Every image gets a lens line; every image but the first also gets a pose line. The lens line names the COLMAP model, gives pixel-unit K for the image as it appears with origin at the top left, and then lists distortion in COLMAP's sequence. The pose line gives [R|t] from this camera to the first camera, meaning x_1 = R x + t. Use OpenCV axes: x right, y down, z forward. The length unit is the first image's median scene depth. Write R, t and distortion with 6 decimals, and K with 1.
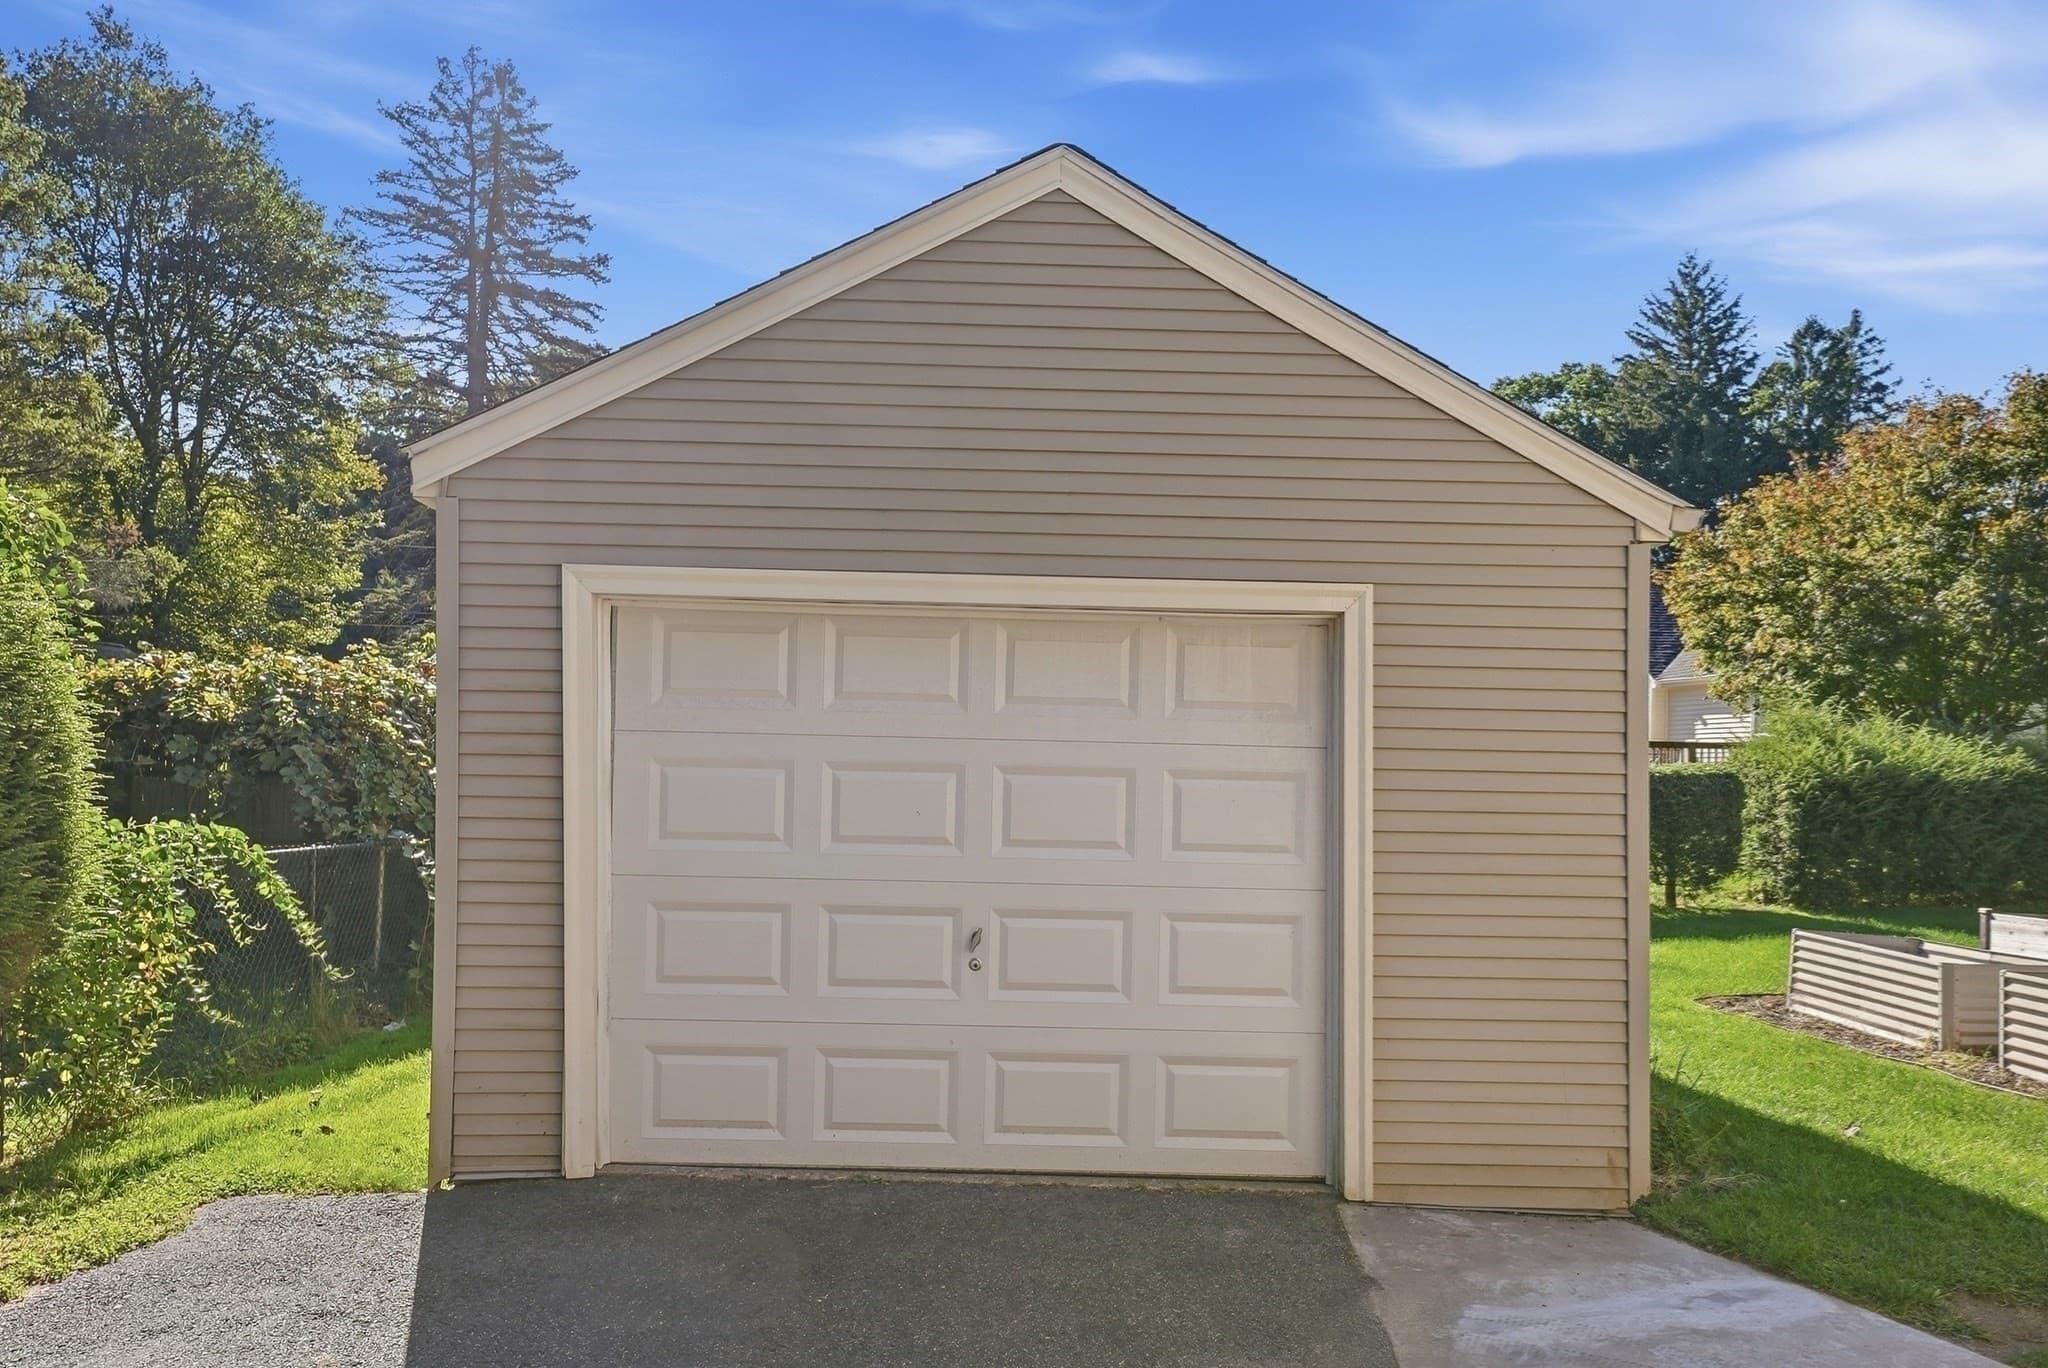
lens RADIAL K [[1438.2, 0, 1003.7], [0, 1438.2, 776.0], [0, 0, 1]] dist [0.034983, -0.005779]
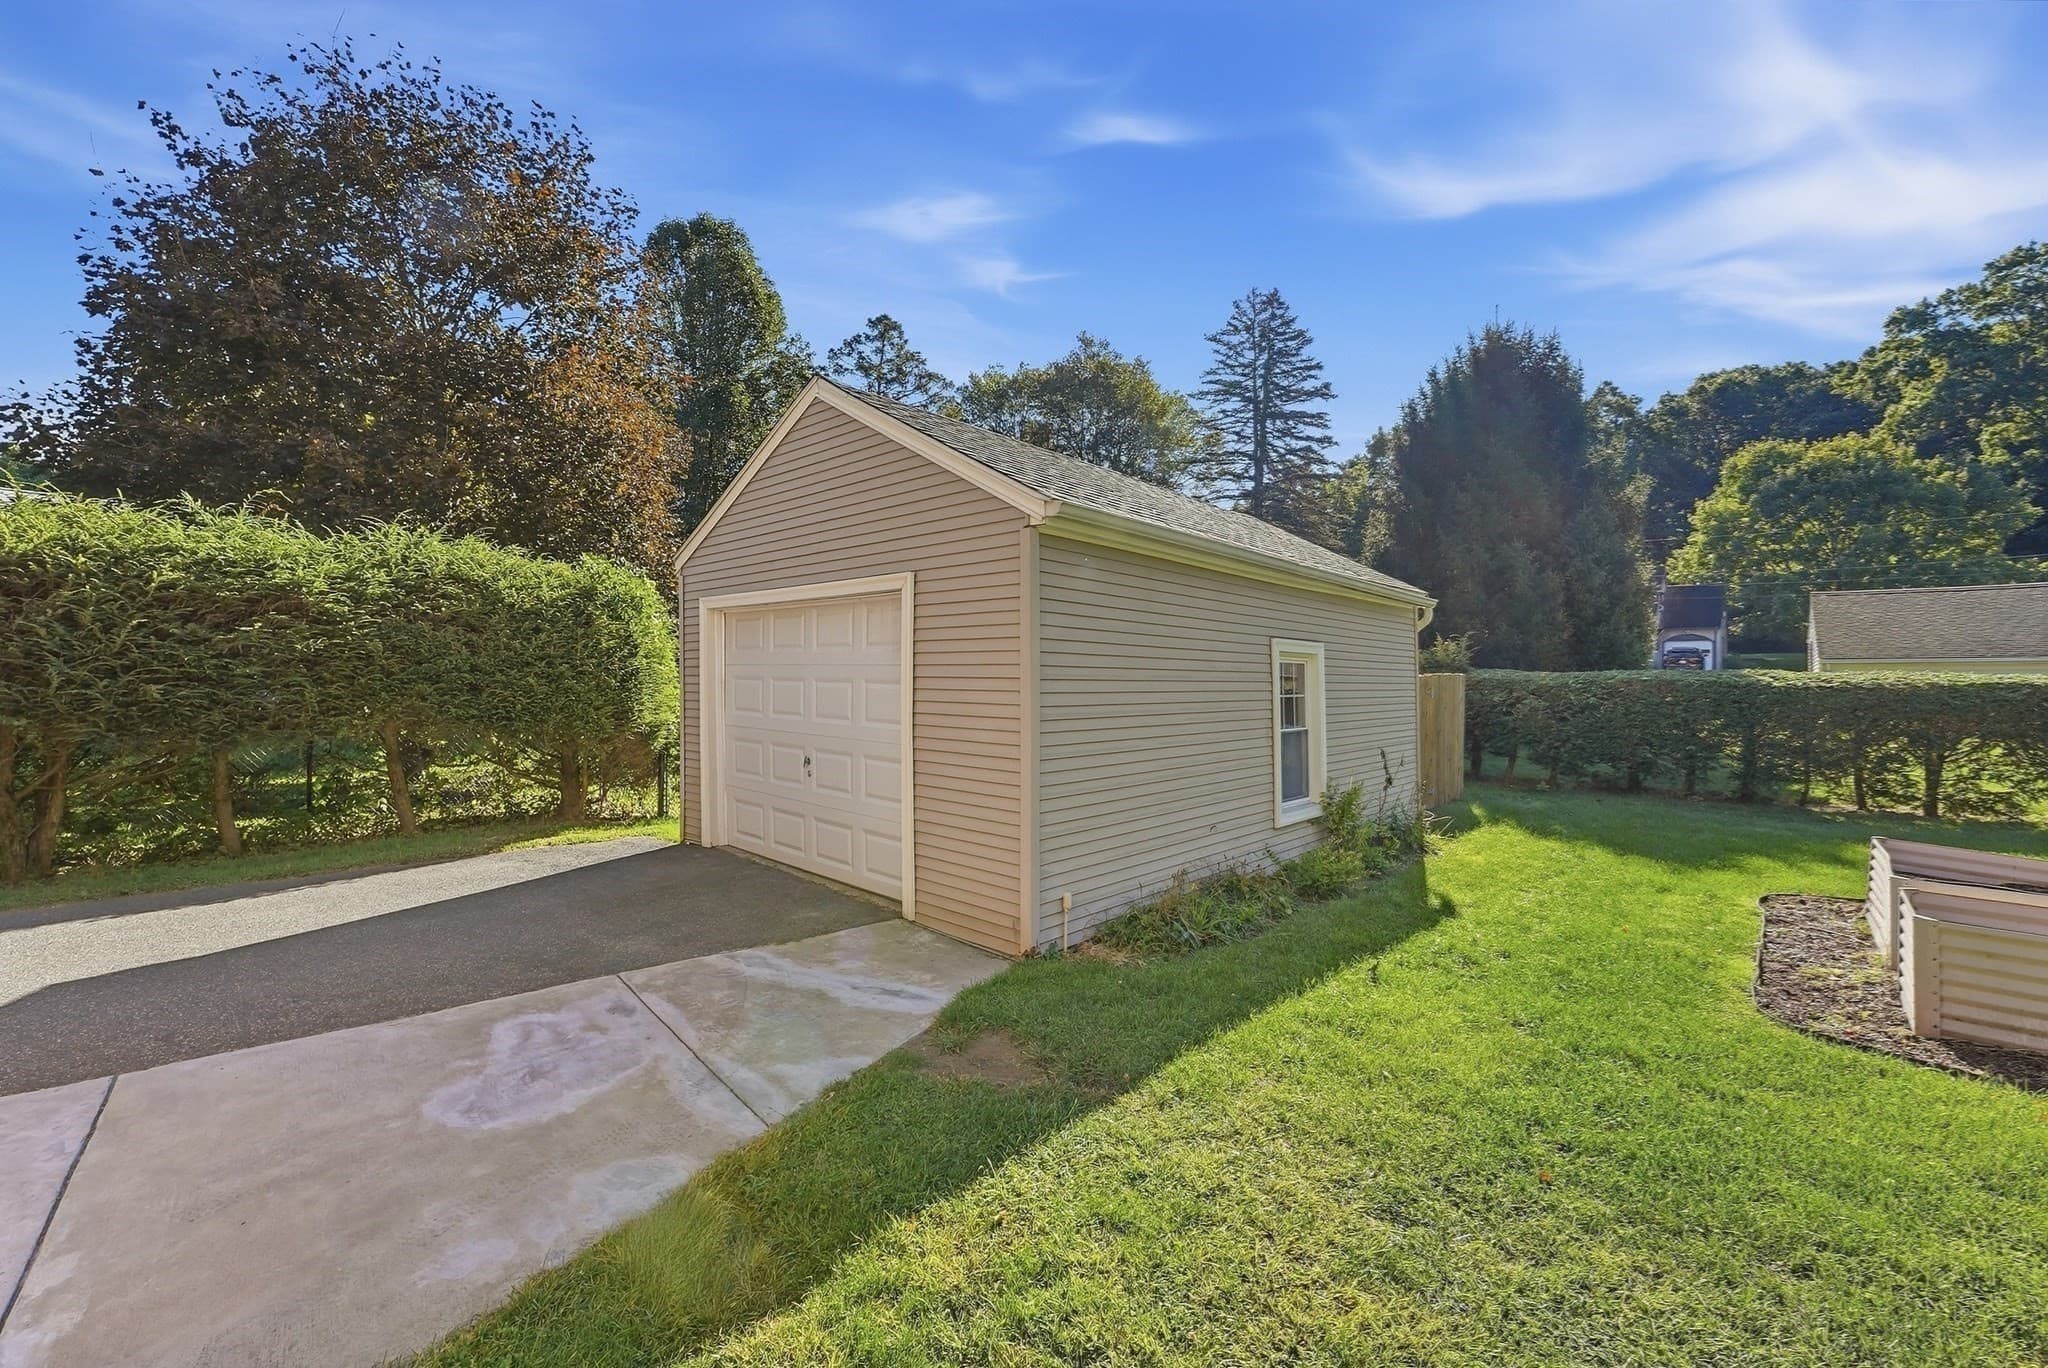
lens RADIAL K [[840.0, 0, 1021.6], [0, 840.0, 680.4], [0, 0, 1]] dist [-0.002207, 0.000153]
pose [[0.731913, -0.011111, -0.681308, 0.139191], [0.001704, 0.999894, -0.014476, 0.002078], [0.681396, 0.009434, 0.731854, 0.044383]]
